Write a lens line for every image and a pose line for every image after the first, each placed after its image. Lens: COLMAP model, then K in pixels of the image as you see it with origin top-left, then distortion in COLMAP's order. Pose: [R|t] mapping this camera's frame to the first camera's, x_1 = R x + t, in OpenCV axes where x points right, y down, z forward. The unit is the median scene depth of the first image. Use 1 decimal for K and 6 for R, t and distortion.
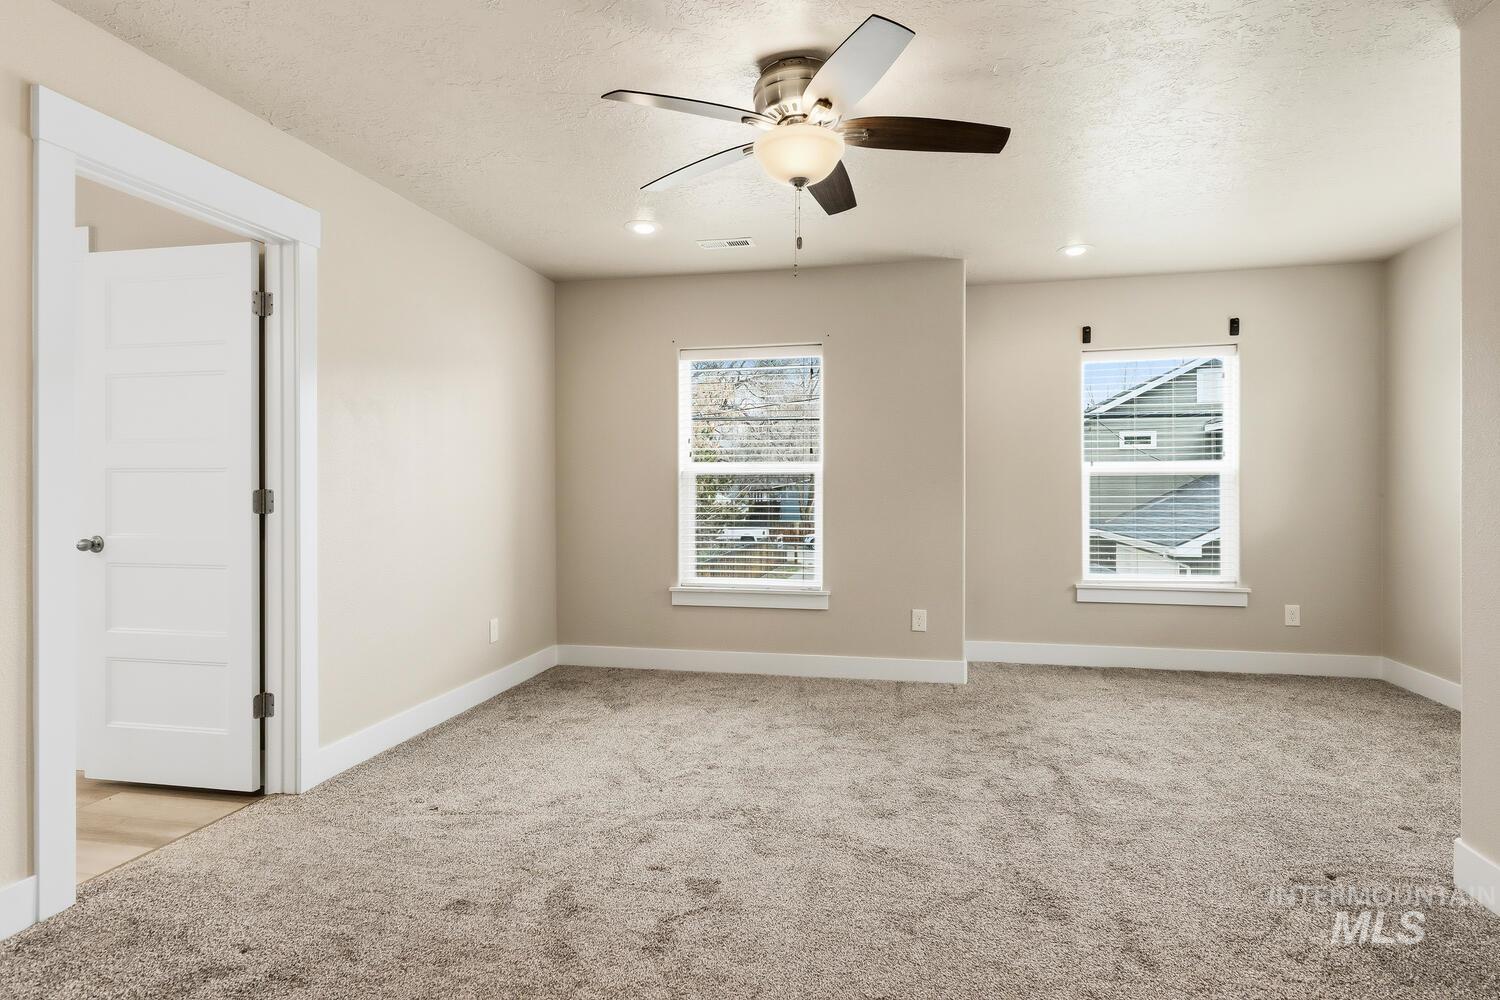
lens RADIAL K [[819.9, 0, 788.3], [0, 819.9, 488.5], [0, 0, 1]] dist [0.004540, -0.000052]
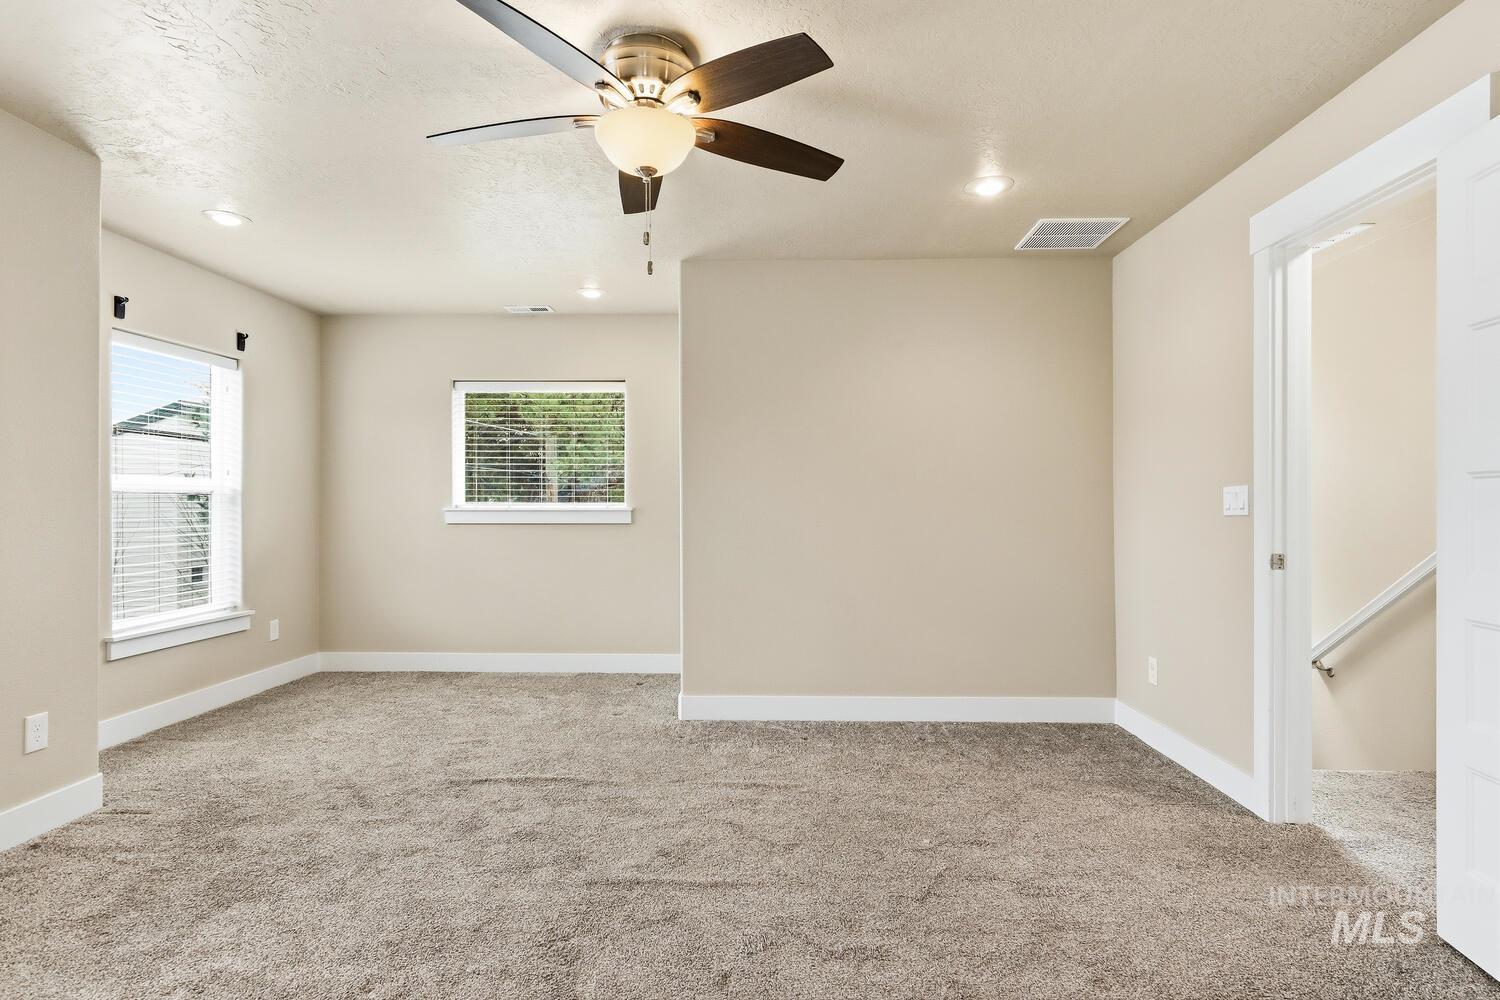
lens RADIAL K [[791.3, 0, 750.0], [0, 791.3, 500.0], [0, 0, 1]] dist [0.007425, -0.000328]
pose [[-0.186671, 0.012085, 0.982348, -0.634905], [0.004110, 0.999925, -0.011520, 0.003390], [-0.982414, 0.001887, -0.186706, 0.765684]]
